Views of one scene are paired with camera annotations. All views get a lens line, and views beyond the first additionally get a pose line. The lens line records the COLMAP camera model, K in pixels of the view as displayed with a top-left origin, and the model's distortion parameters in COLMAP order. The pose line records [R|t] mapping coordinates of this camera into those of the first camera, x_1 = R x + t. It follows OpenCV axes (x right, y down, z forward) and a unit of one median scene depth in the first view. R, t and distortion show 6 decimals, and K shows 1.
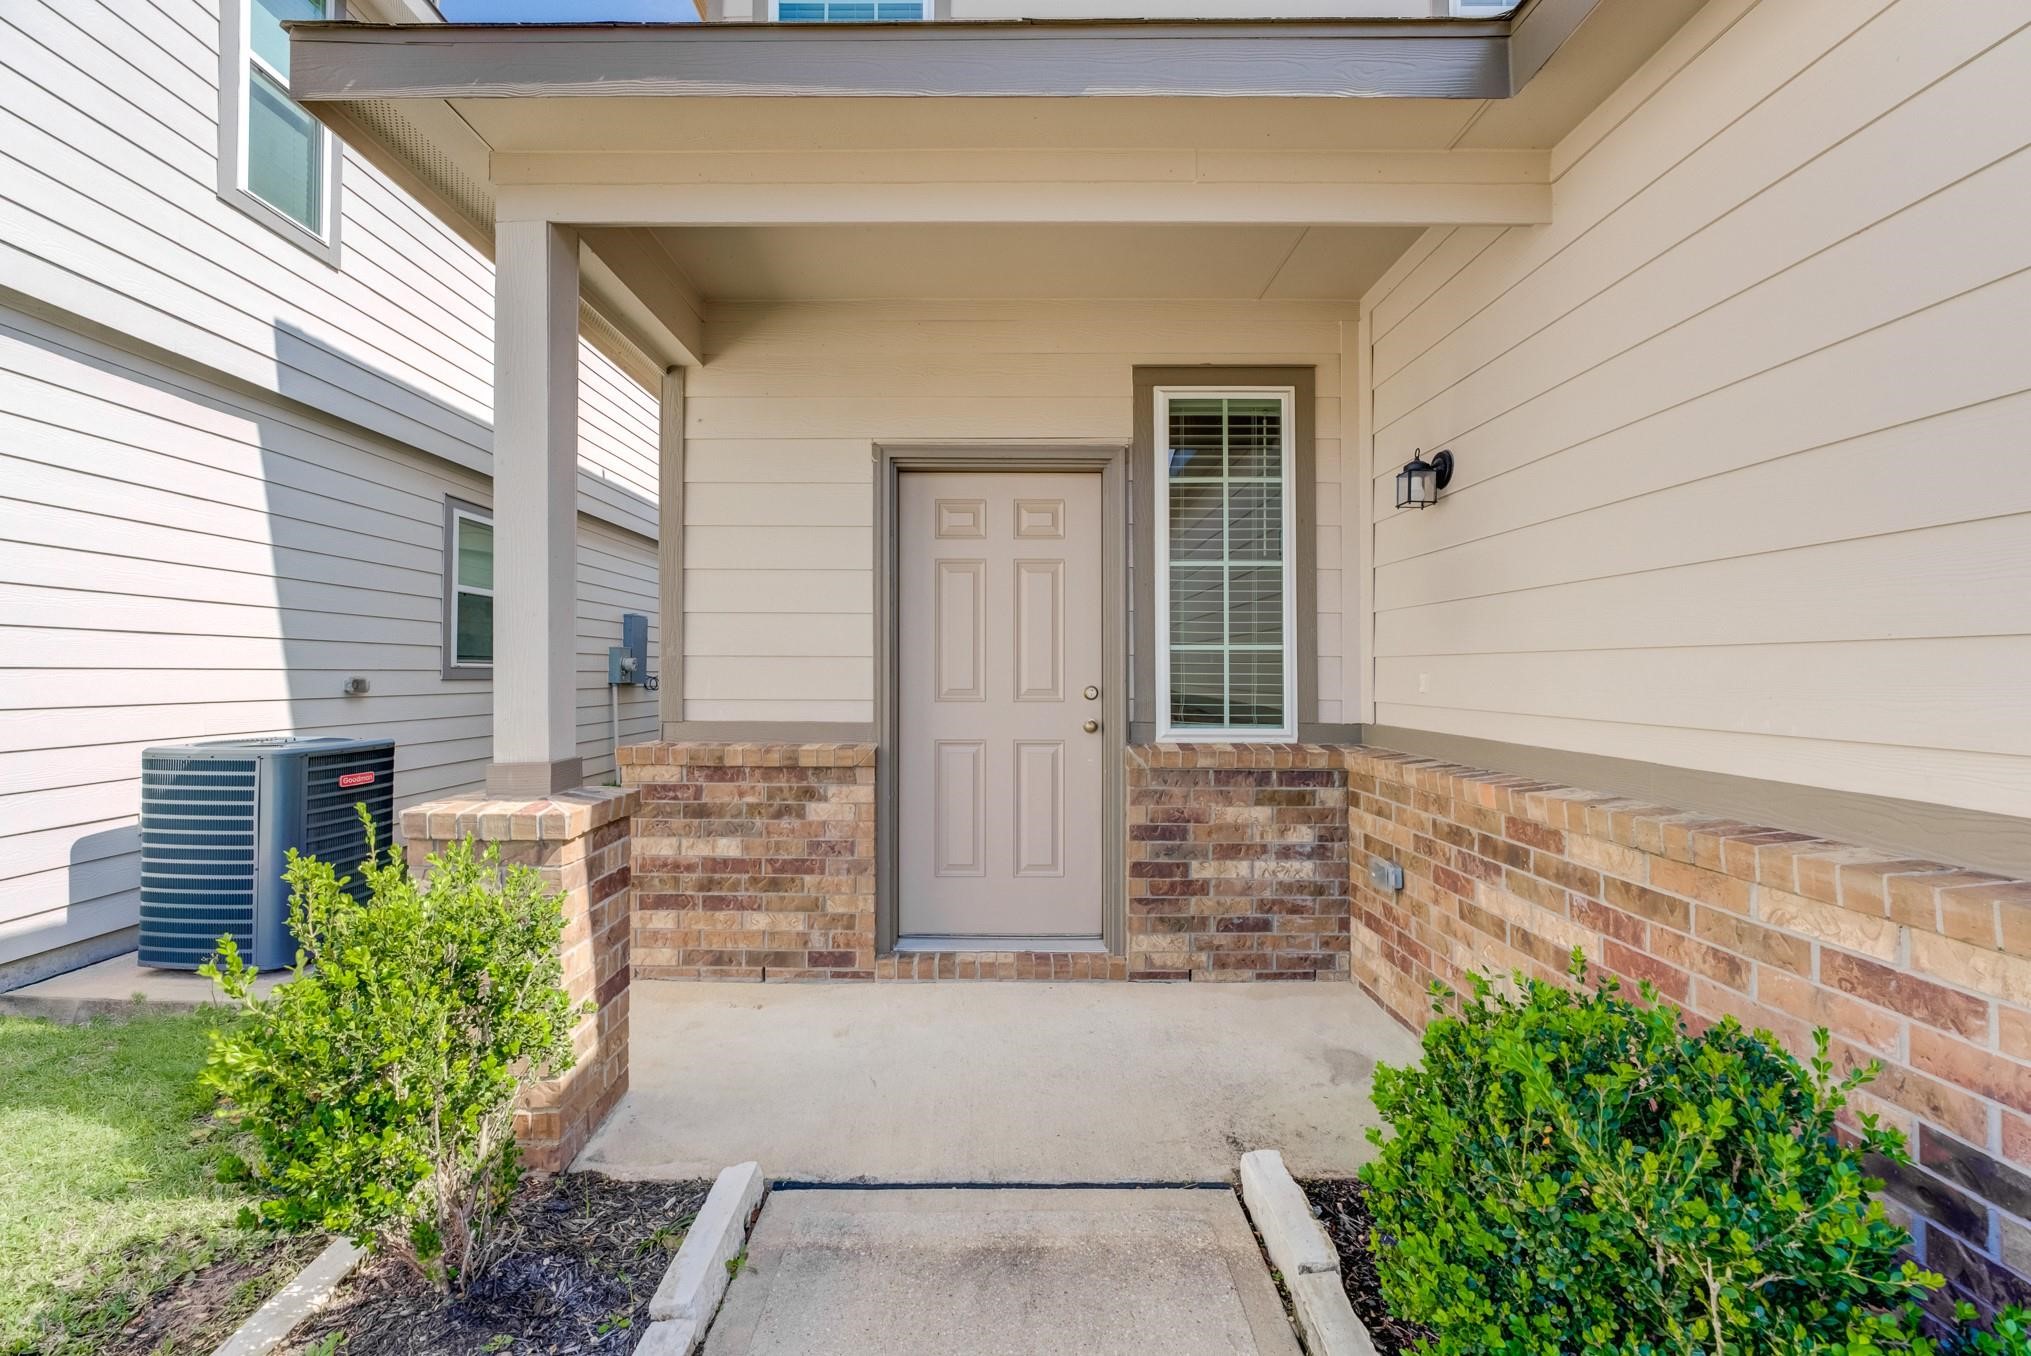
lens RADIAL K [[813.9, 0, 1001.9], [0, 813.9, 671.5], [0, 0, 1]] dist [-0.017922, 0.002078]
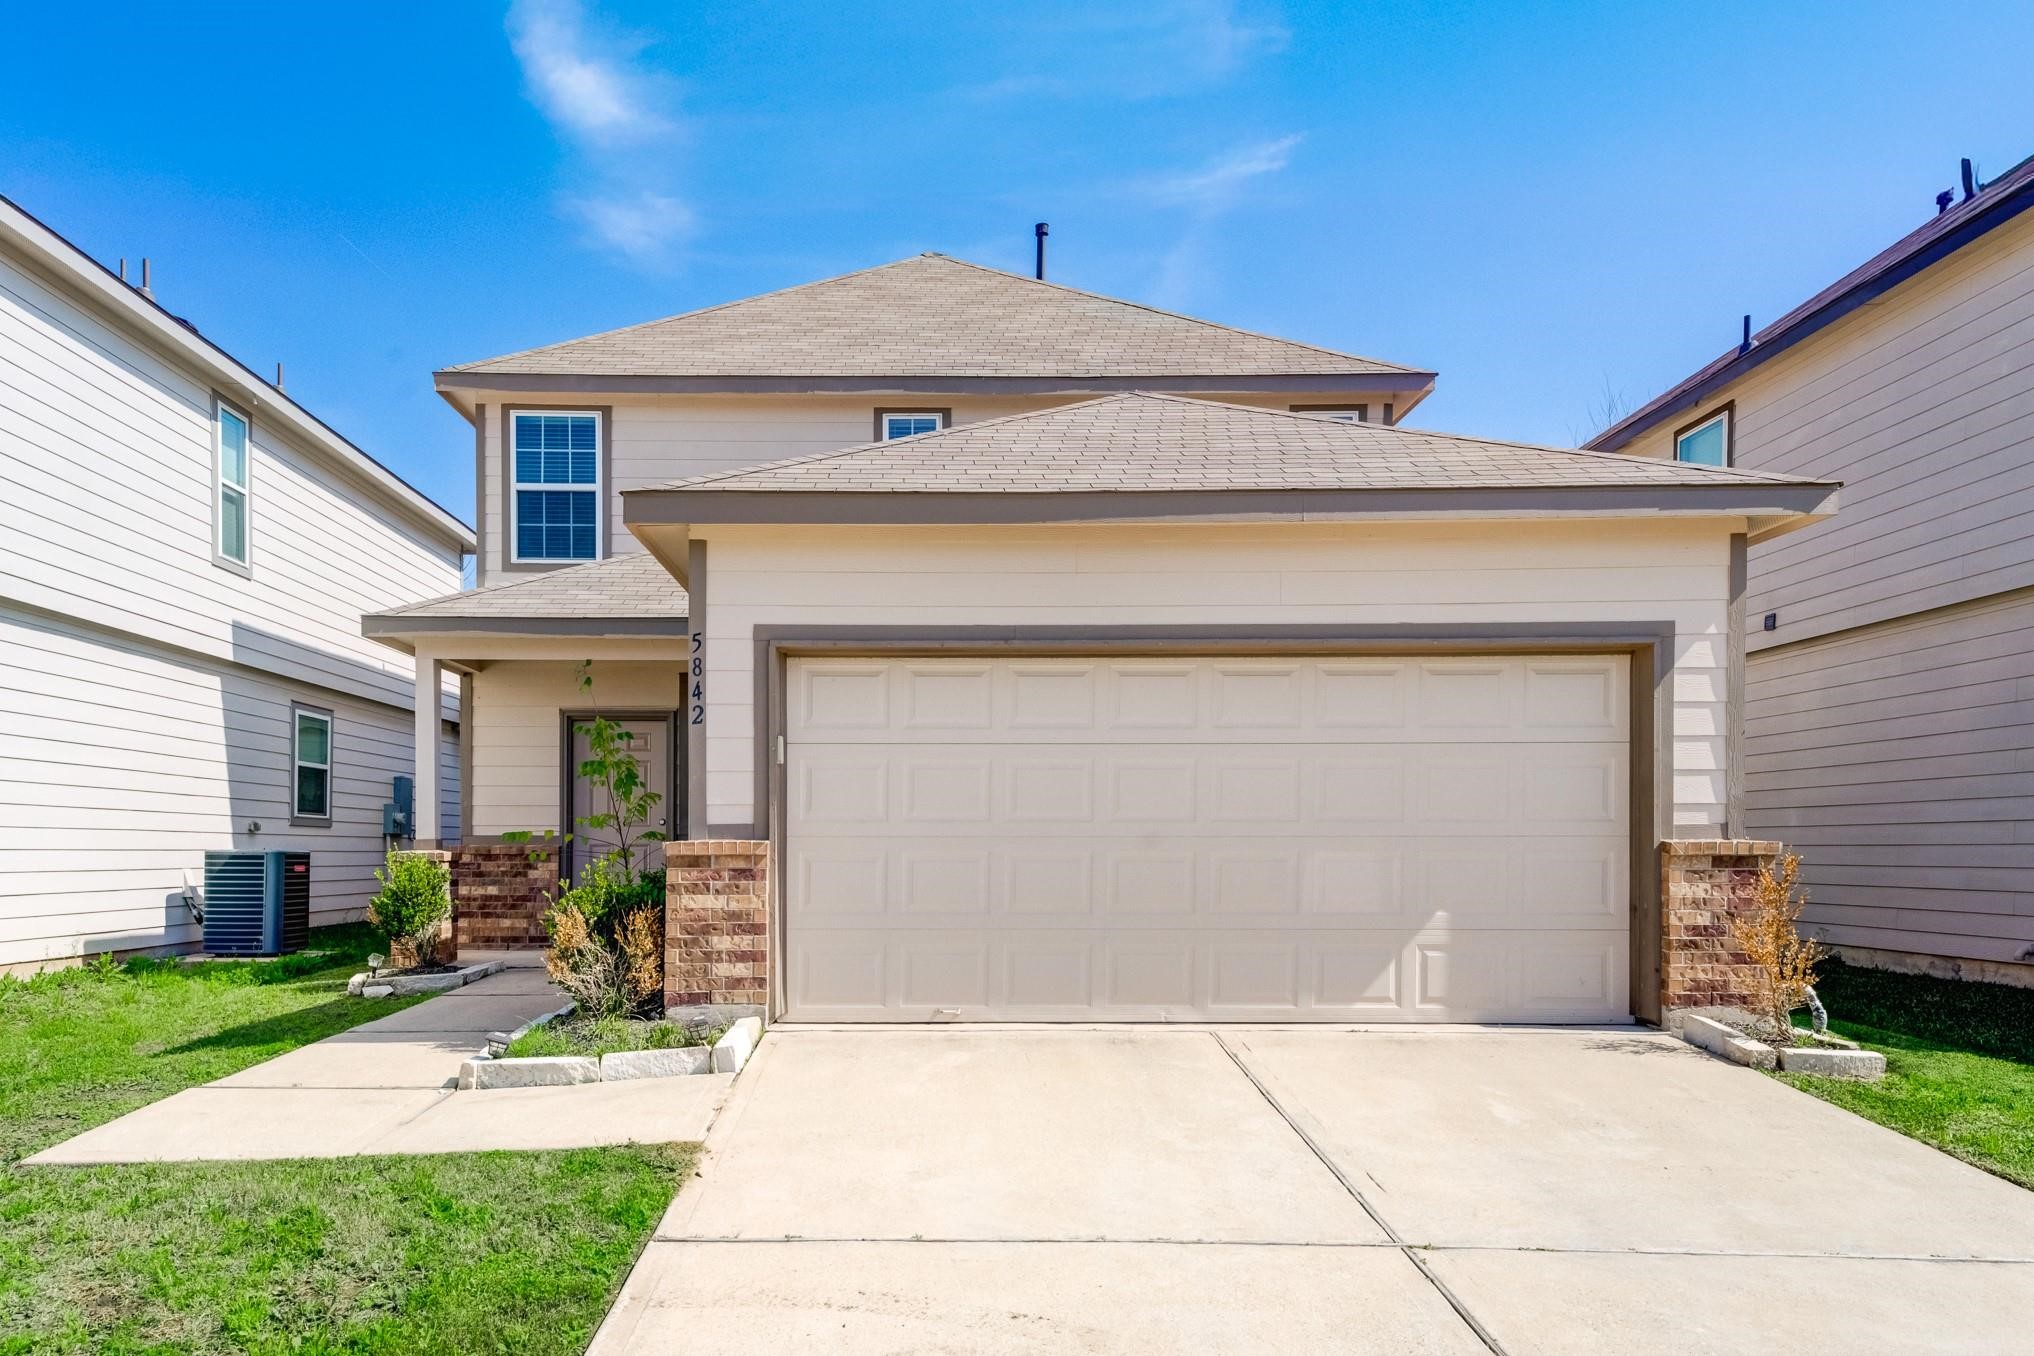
lens RADIAL K [[1396.9, 0, 975.8], [0, 1396.9, 816.4], [0, 0, 1]] dist [0.036679, -0.011987]
pose [[0.999564, -0.004159, 0.029231, 0.884345], [0.004853, 0.999707, -0.023704, 0.110153], [-0.029124, 0.023836, 0.999292, -2.914358]]
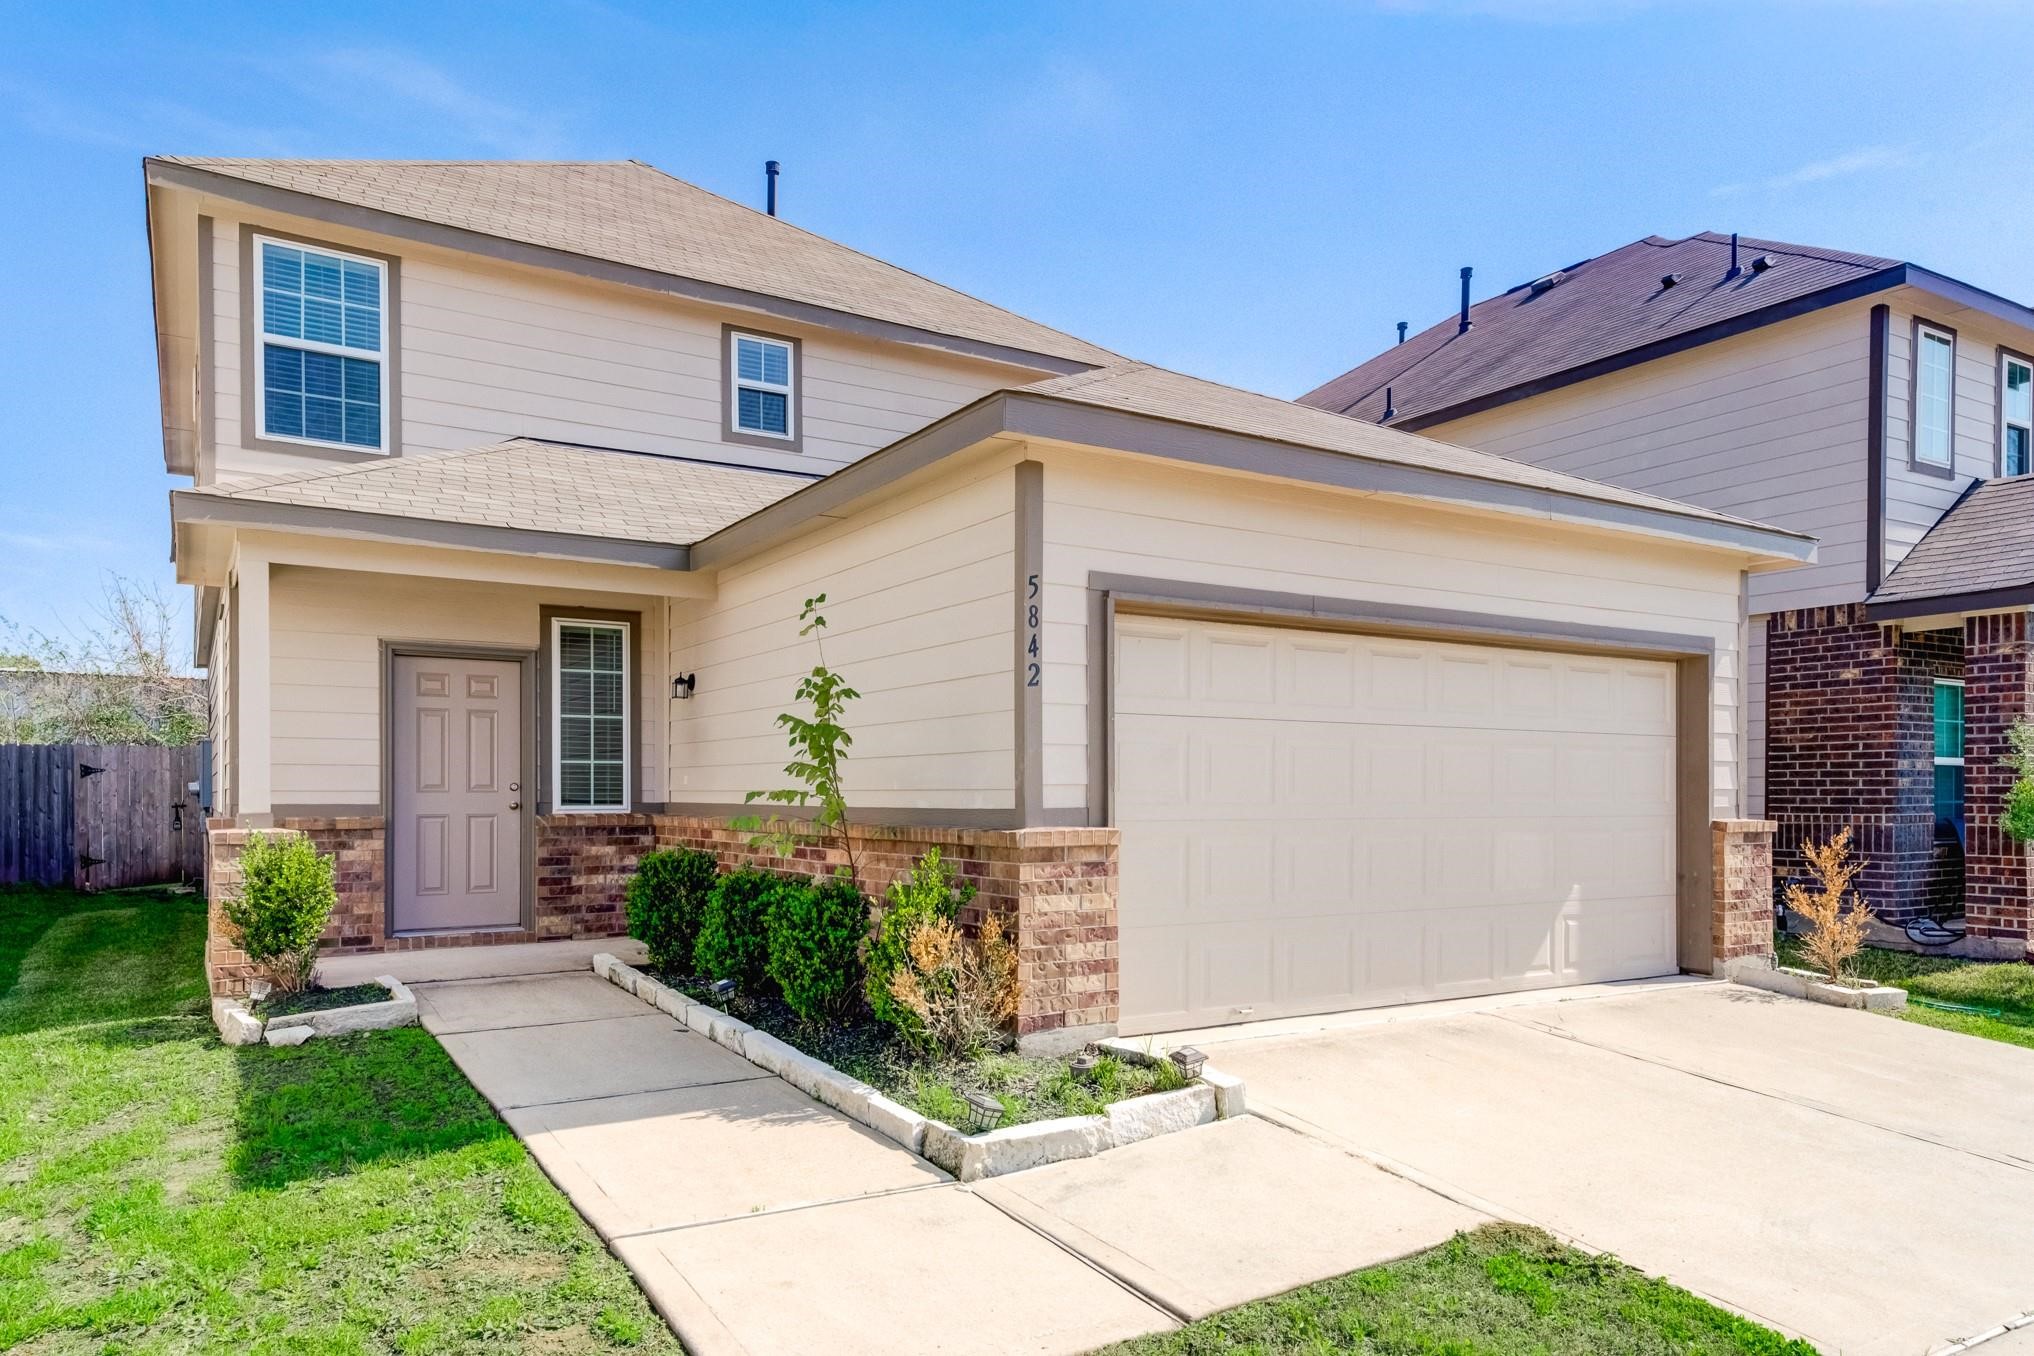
lens RADIAL K [[1277.7, 0, 989.2], [0, 1277.7, 772.6], [0, 0, 1]] dist [0.024378, -0.000747]
pose [[0.848345, 0.007002, 0.529398, -0.513295], [0.001512, 0.999876, -0.015647, 0.042621], [-0.529442, 0.014075, 0.848229, -2.003061]]
